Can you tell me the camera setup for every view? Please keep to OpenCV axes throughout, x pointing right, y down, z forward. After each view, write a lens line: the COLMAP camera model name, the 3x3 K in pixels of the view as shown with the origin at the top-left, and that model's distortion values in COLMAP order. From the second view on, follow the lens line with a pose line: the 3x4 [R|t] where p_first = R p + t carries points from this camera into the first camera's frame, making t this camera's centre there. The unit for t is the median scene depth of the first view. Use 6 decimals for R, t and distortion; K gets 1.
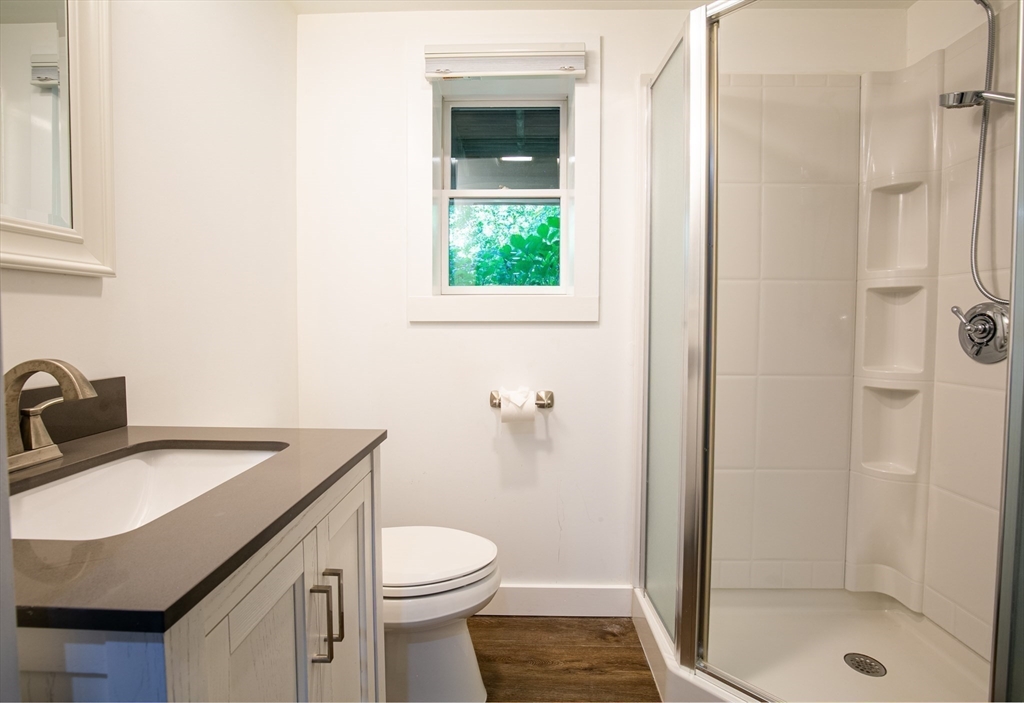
lens RADIAL K [[471.9, 0, 511.3], [0, 471.9, 337.8], [0, 0, 1]] dist [-0.024949, 0.000021]
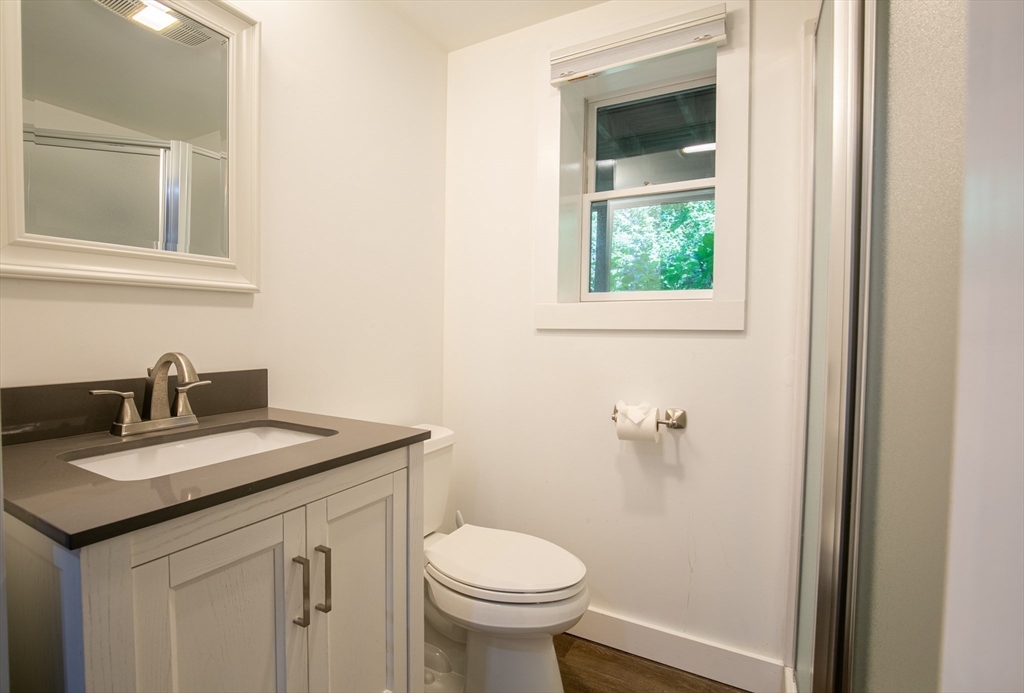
lens RADIAL K [[478.2, 0, 514.6], [0, 478.2, 339.7], [0, 0, 1]] dist [-0.025778, 0.000251]
pose [[0.888084, 0.017514, -0.459347, 0.218344], [-0.023842, 0.999684, -0.007978, -0.002484], [0.459062, 0.018037, 0.888221, 0.074274]]
